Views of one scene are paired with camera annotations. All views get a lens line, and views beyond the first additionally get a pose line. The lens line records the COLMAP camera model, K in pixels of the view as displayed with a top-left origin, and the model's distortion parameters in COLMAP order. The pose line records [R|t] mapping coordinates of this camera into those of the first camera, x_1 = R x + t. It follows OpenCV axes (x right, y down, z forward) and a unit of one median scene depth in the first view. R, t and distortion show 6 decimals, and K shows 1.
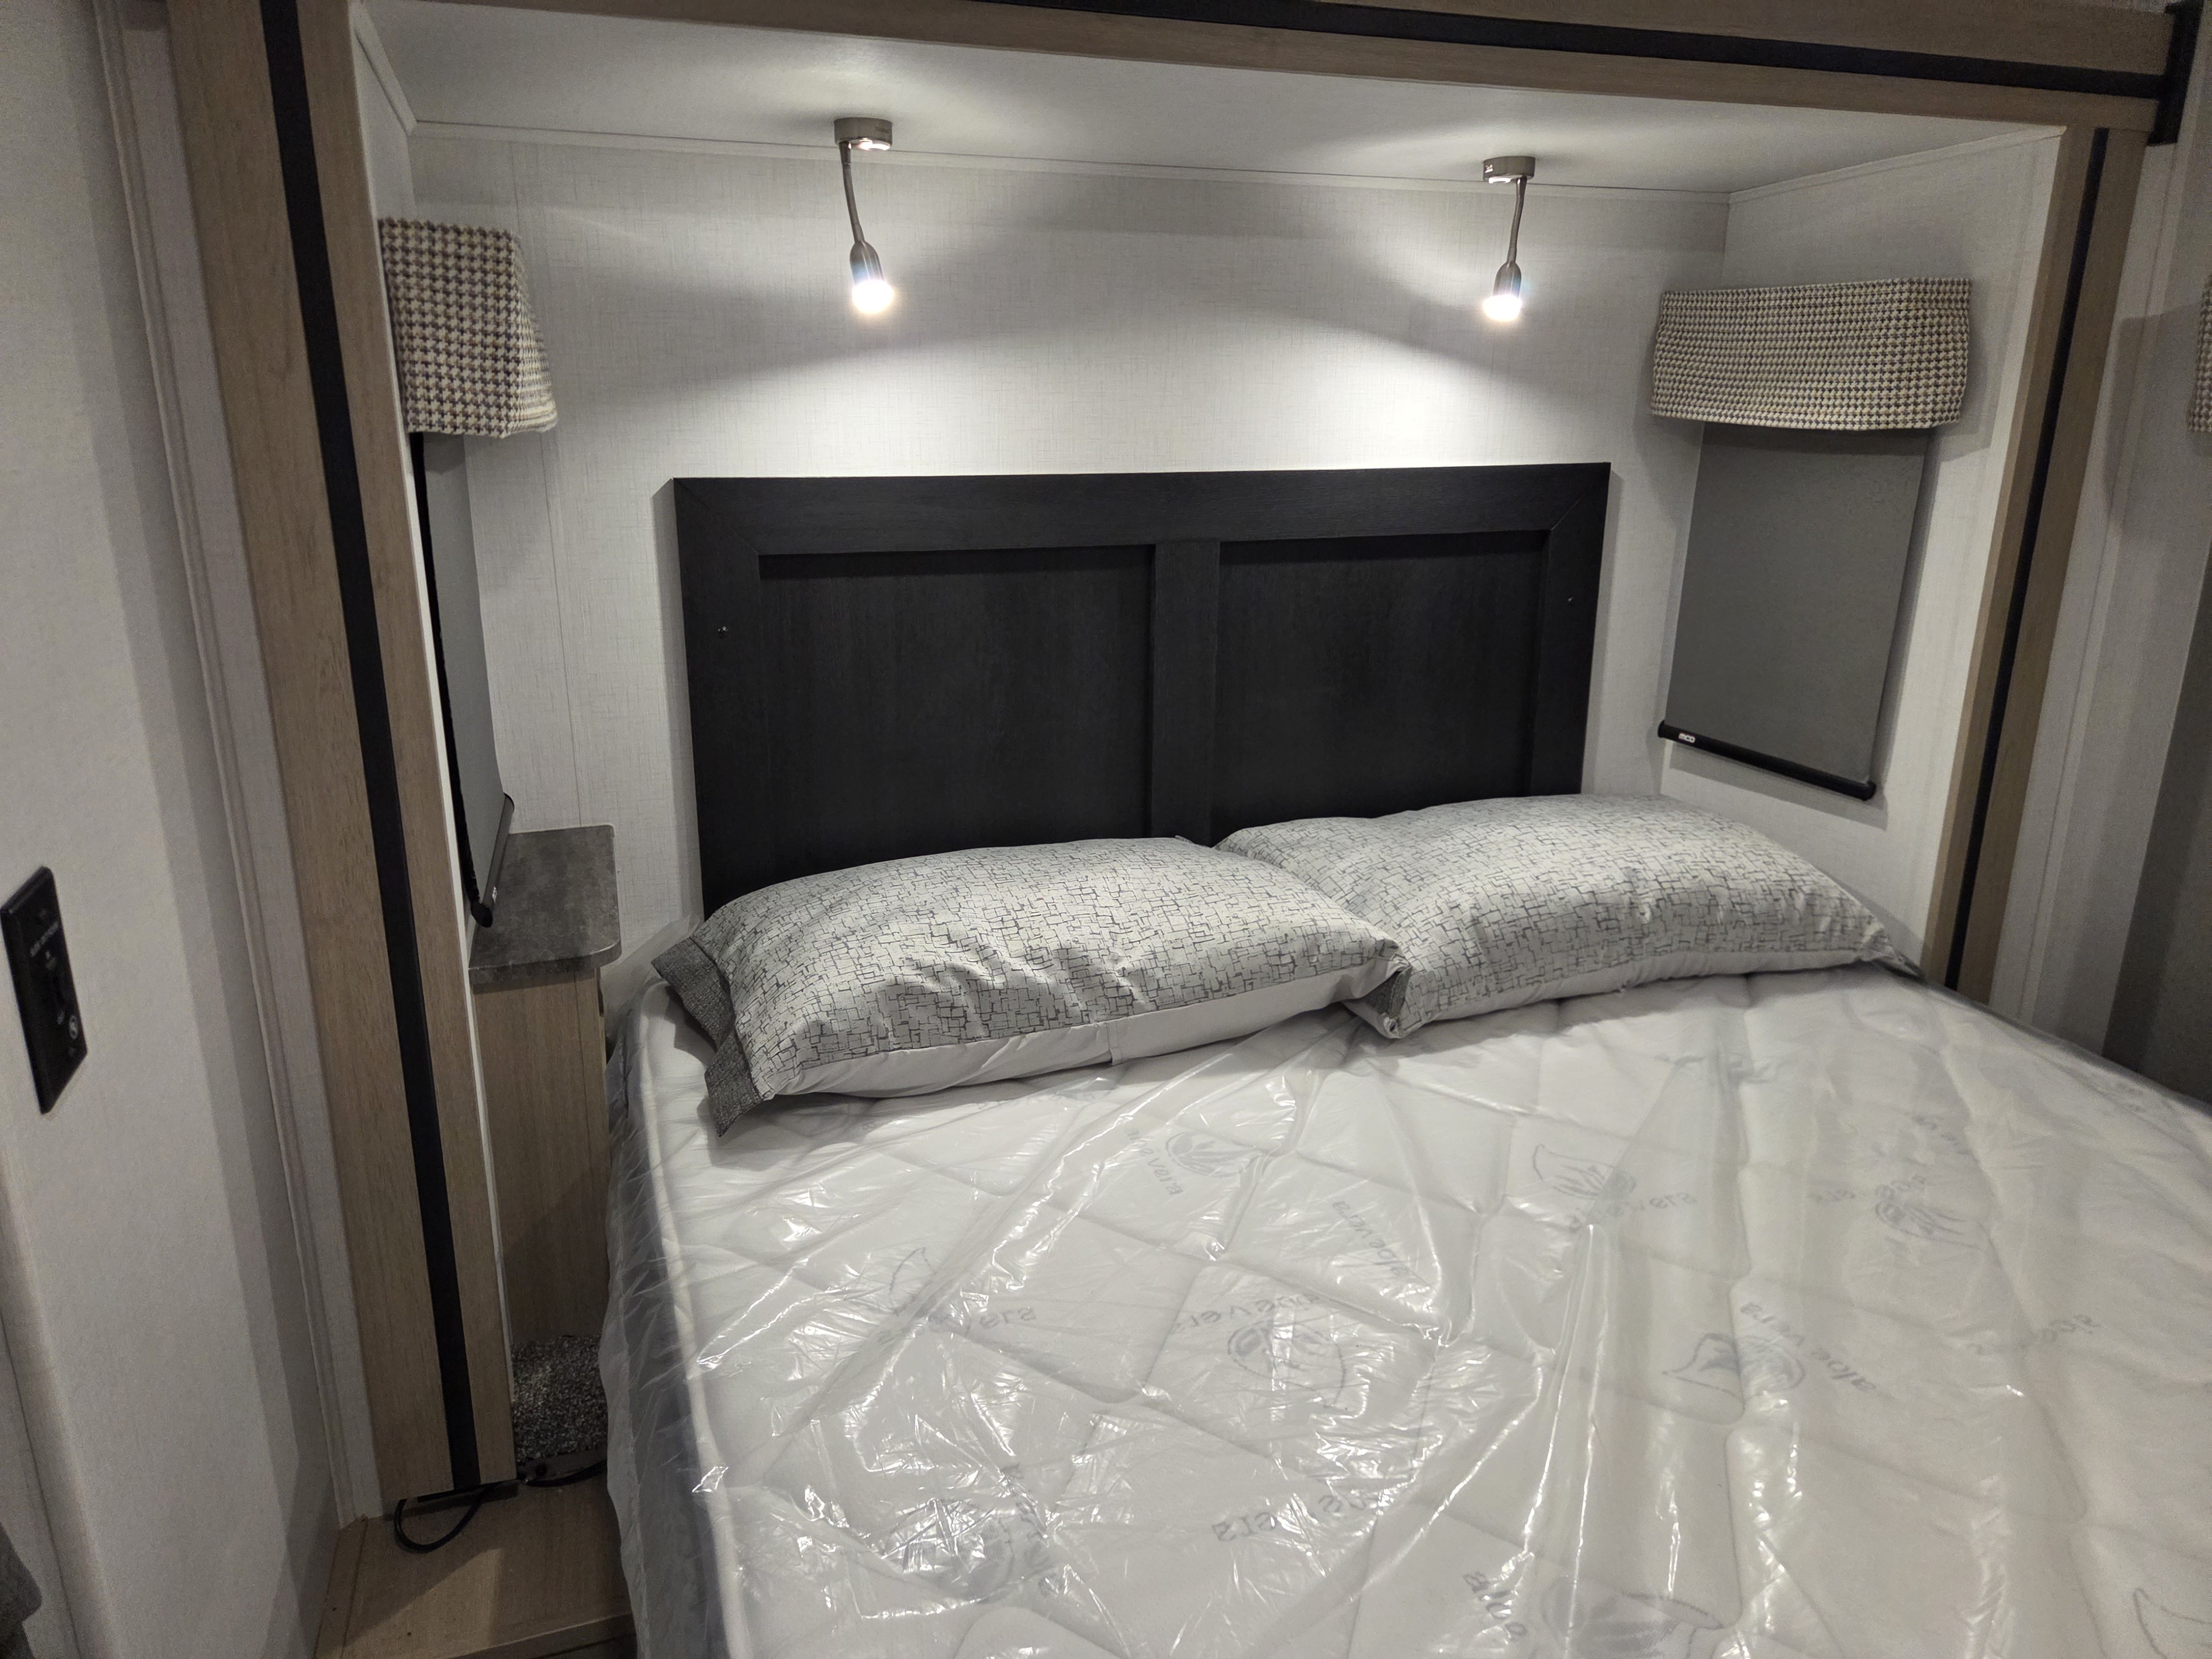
lens RADIAL K [[1494.0, 0, 1103.4], [0, 1494.0, 819.2], [0, 0, 1]] dist [0.050444, -0.058788]
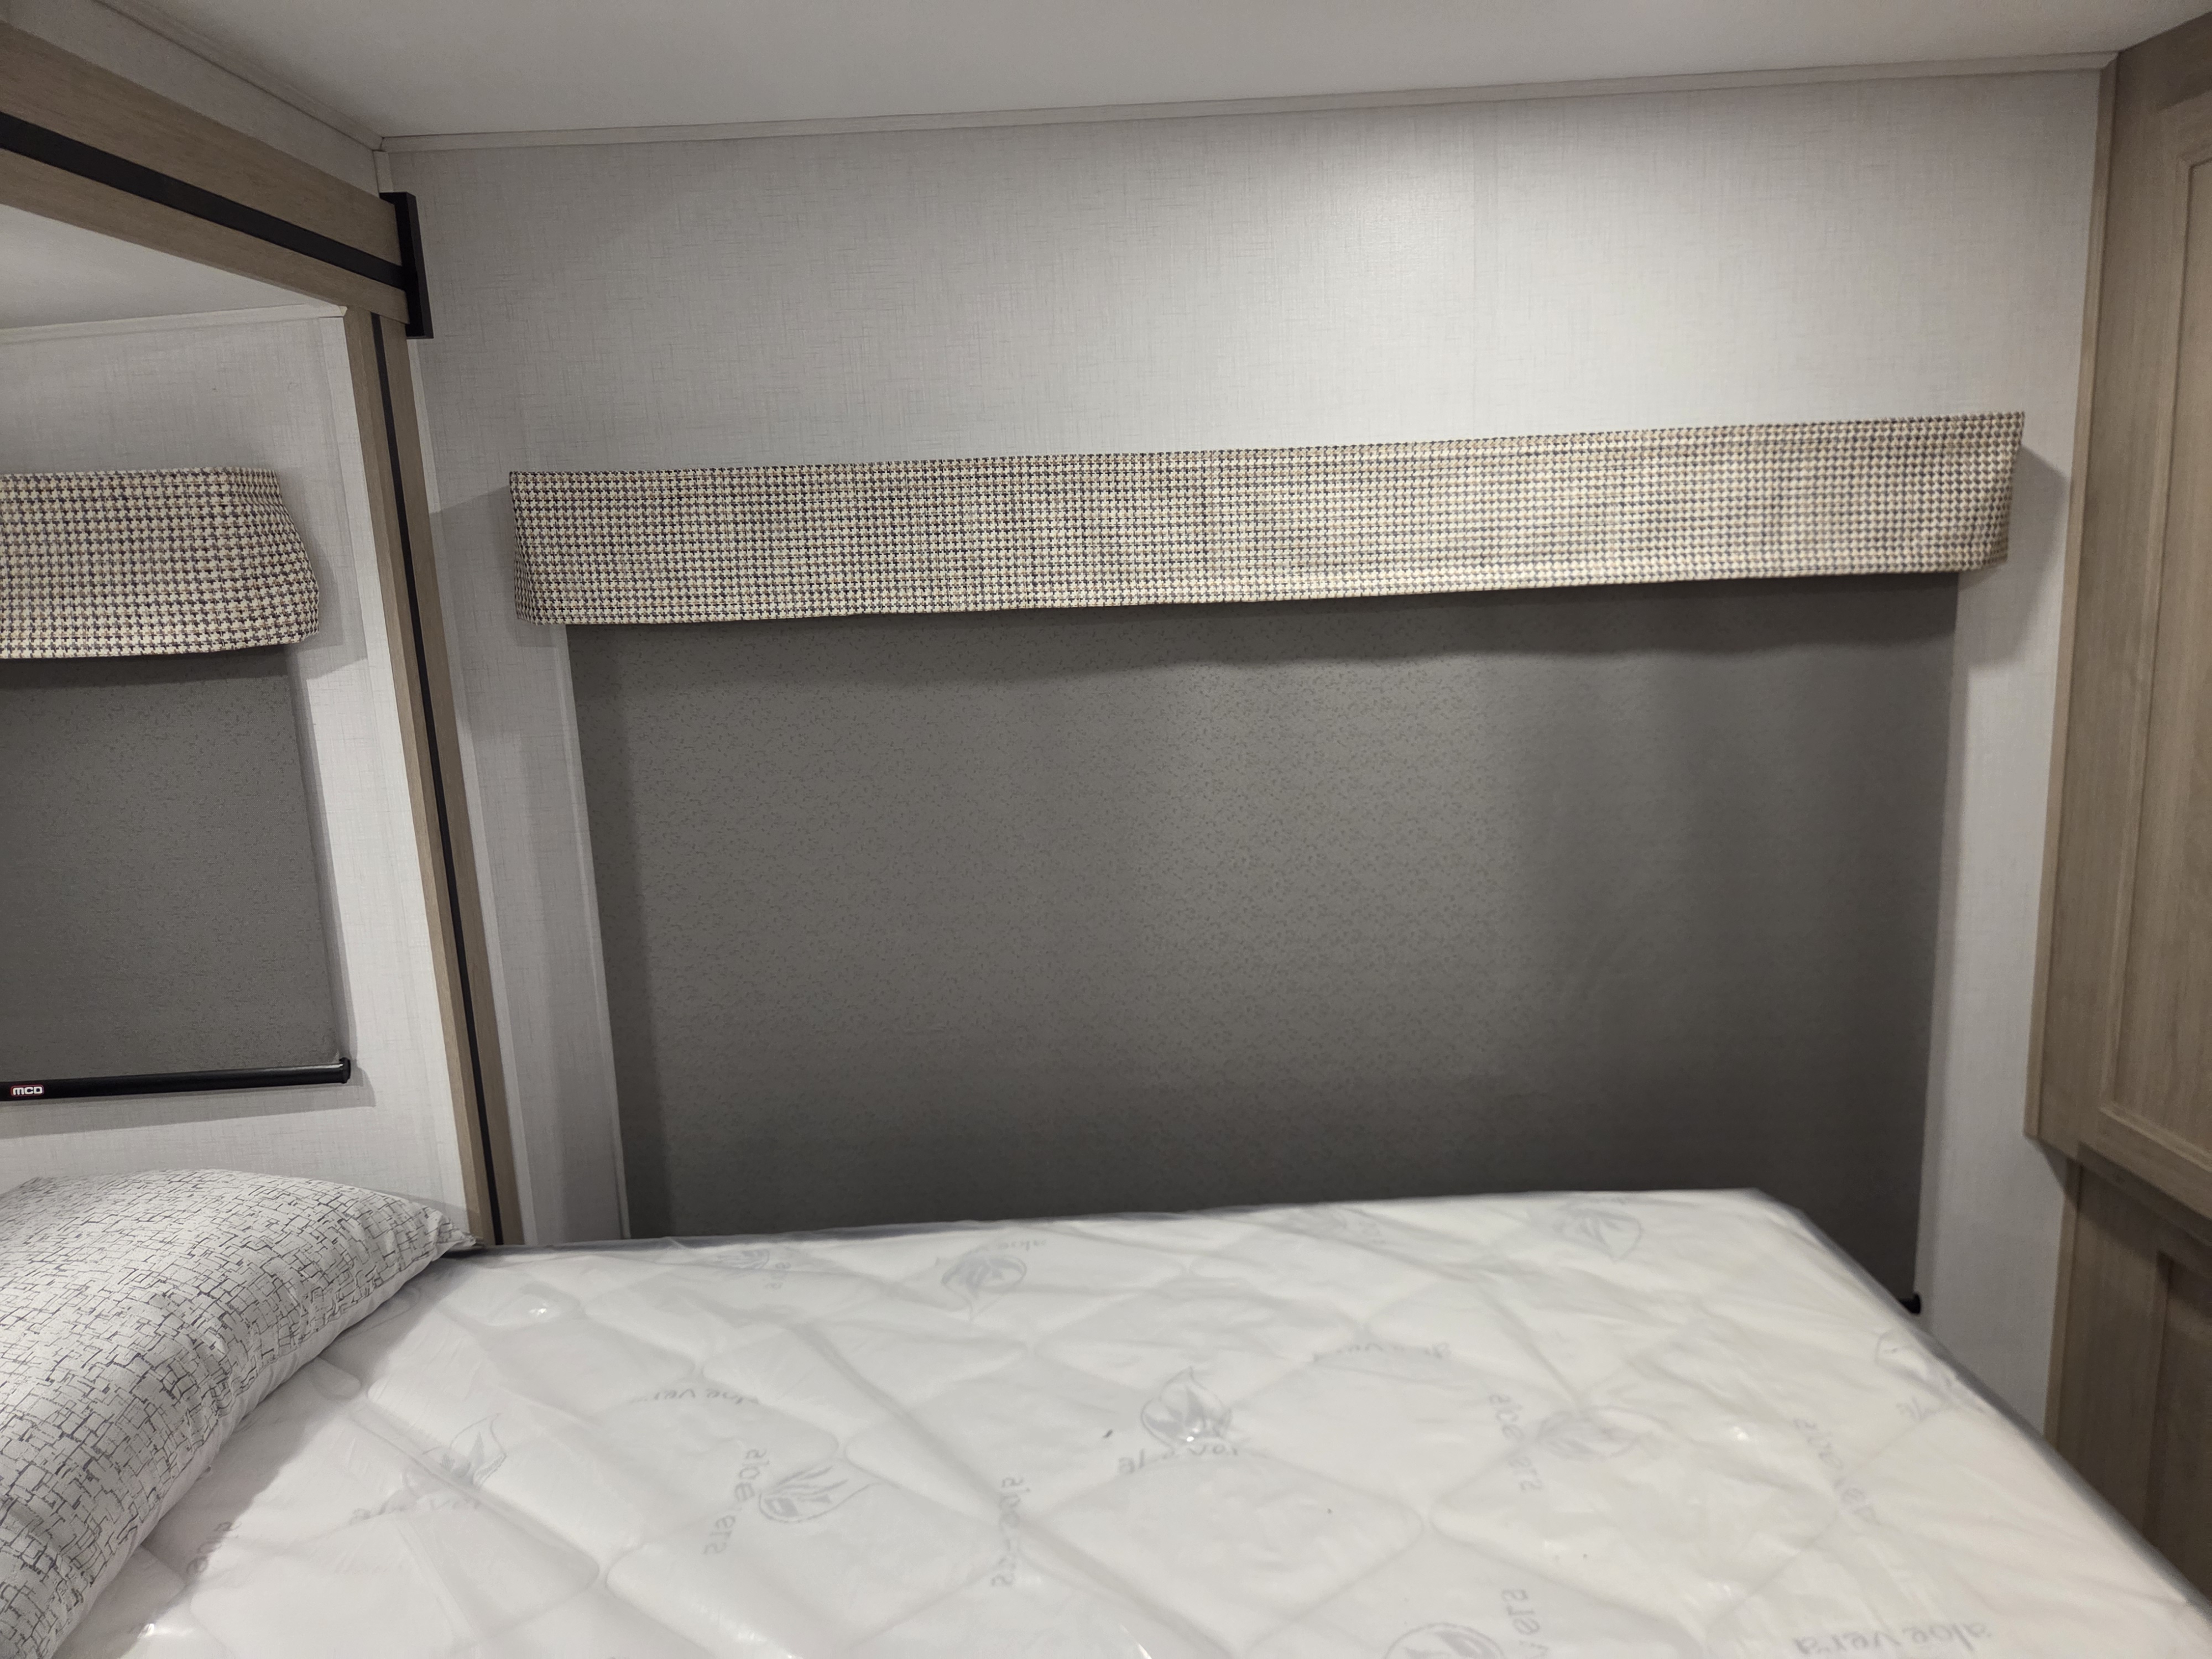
lens RADIAL K [[1487.9, 0, 1106.2], [0, 1487.9, 837.0], [0, 0, 1]] dist [0.055353, -0.045997]
pose [[0.311190, -0.200363, 0.928986, -0.111765], [0.307727, 0.946102, 0.100973, -0.102365], [-0.899147, 0.254453, 0.356074, 0.323287]]
